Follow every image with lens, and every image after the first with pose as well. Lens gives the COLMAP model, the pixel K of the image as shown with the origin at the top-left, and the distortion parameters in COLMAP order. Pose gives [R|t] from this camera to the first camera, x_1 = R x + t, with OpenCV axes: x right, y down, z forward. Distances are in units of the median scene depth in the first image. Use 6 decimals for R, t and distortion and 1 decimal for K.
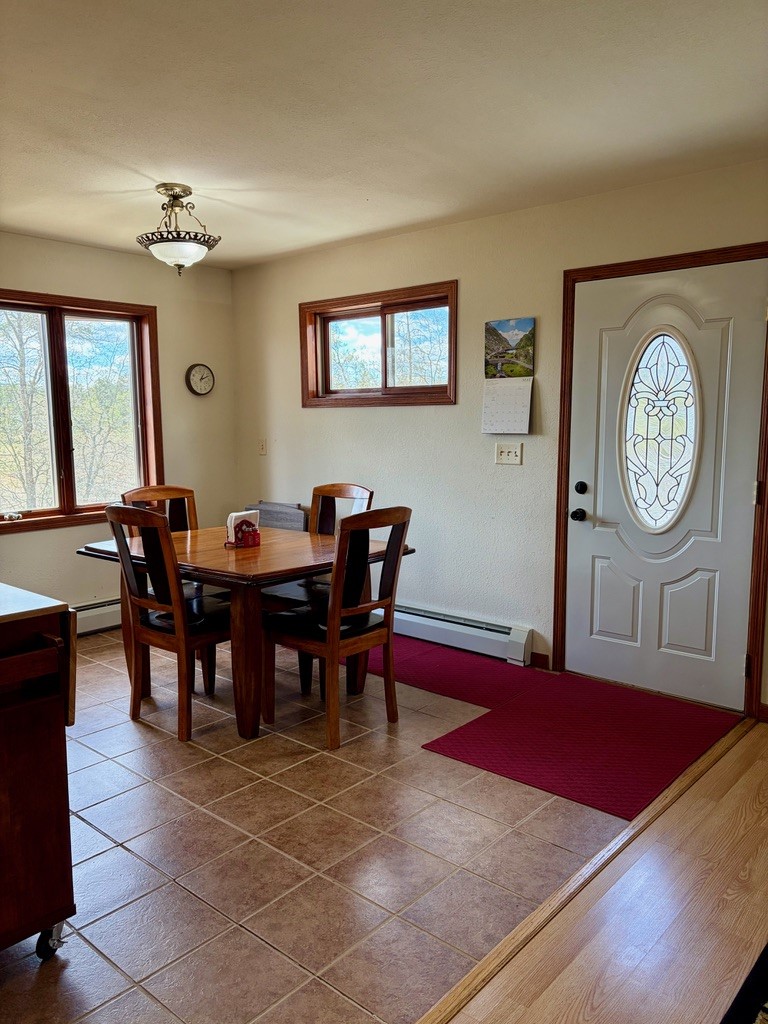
lens RADIAL K [[774.7, 0, 384.0], [0, 774.7, 512.0], [0, 0, 1]] dist [0.058924, -0.050446]
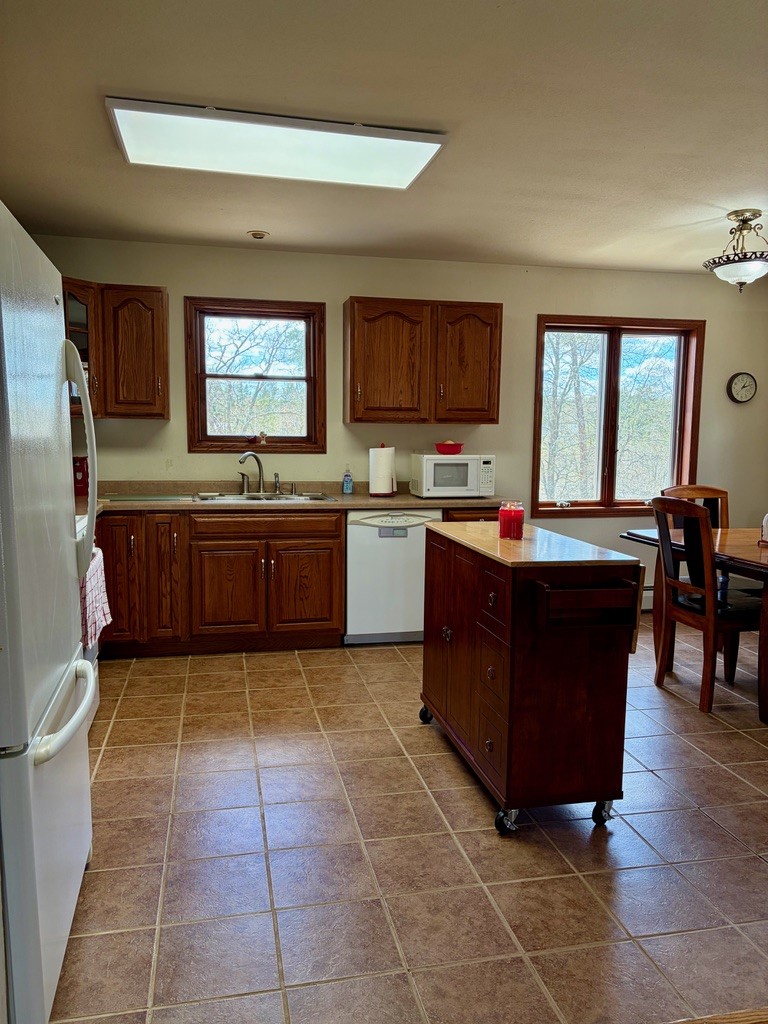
lens RADIAL K [[774.7, 0, 384.0], [0, 774.7, 512.0], [0, 0, 1]] dist [0.058924, -0.050446]
pose [[0.805872, 0.084370, -0.586048, 0.004839], [-0.092067, 0.995612, 0.016732, 0.030119], [0.584888, 0.040472, 0.810104, -0.166931]]
